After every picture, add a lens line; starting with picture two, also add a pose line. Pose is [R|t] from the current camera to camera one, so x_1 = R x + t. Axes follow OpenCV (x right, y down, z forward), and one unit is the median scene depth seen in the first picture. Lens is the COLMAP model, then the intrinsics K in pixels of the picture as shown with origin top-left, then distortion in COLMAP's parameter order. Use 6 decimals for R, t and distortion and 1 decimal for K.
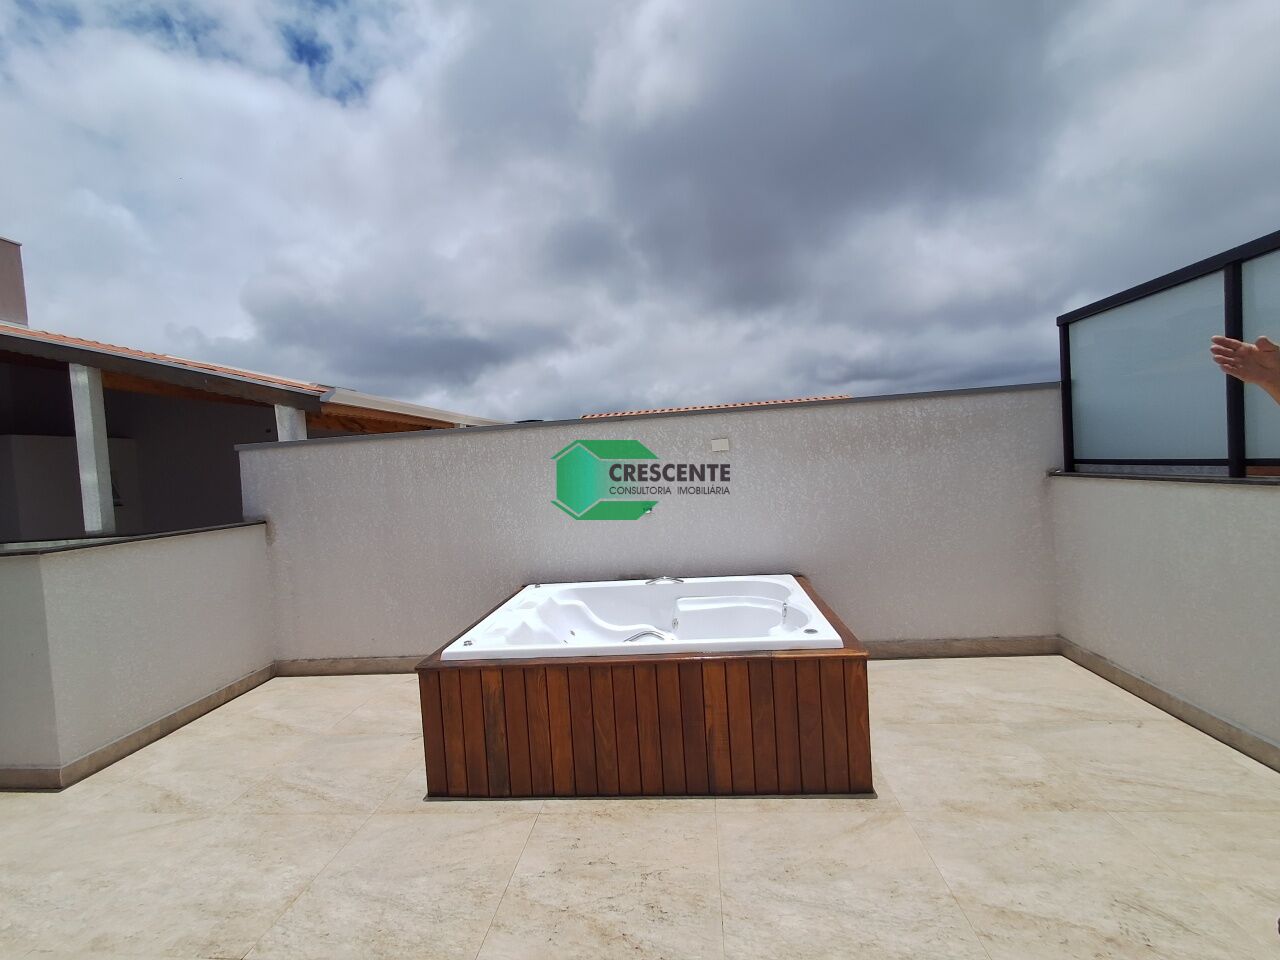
lens RADIAL K [[587.4, 0, 645.6], [0, 587.4, 475.9], [0, 0, 1]] dist [0.004484, -0.003829]
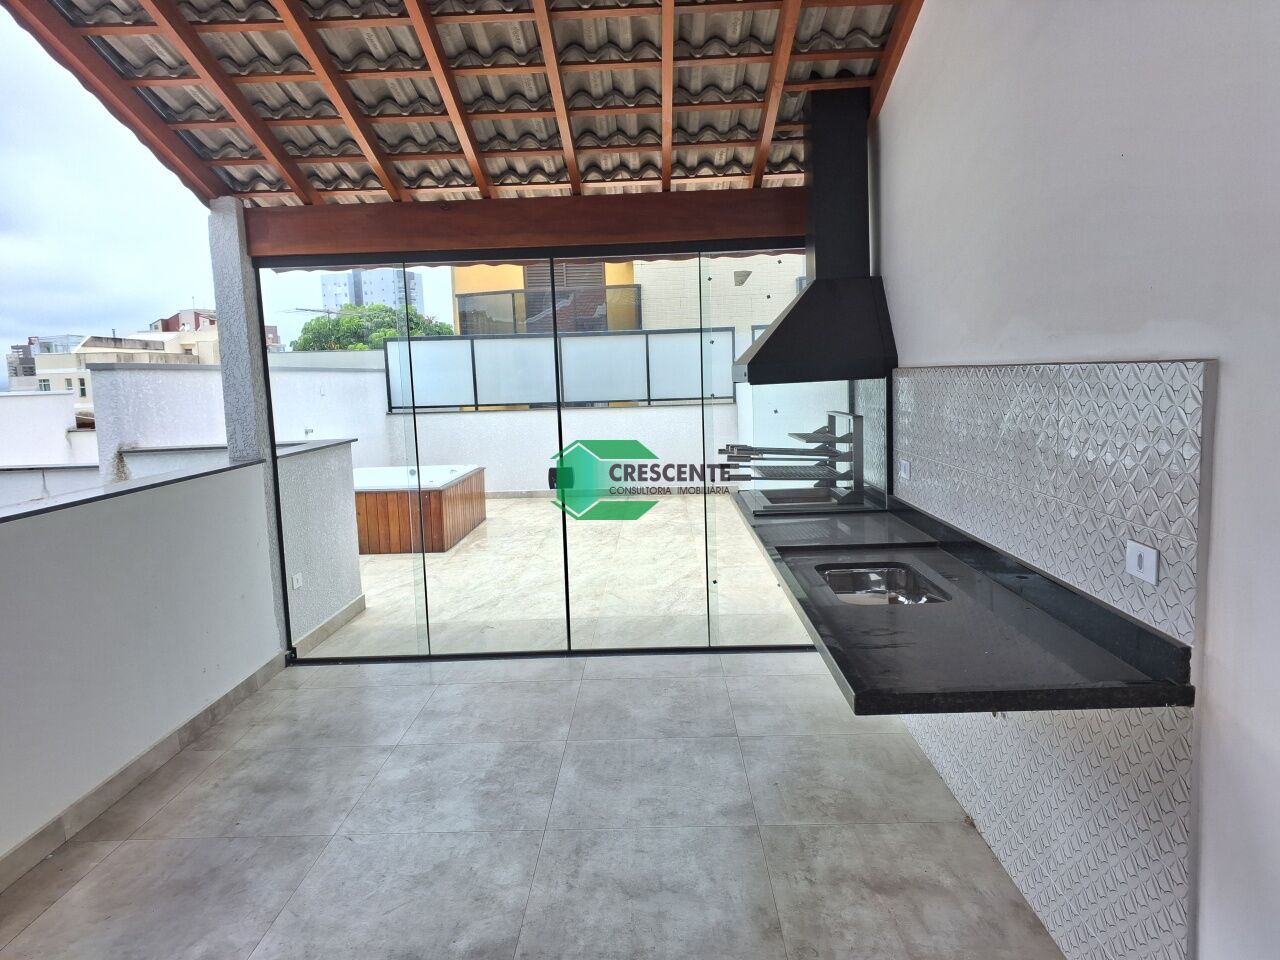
lens RADIAL K [[858.7, 0, 640.0], [0, 858.7, 480.0], [0, 0, 1]] dist [0.006170, -0.002357]
pose [[-0.074623, -0.049062, 0.996004, -3.441280], [0.063462, 0.996531, 0.053843, 0.176447], [-0.995190, 0.067227, -0.071250, 0.522349]]
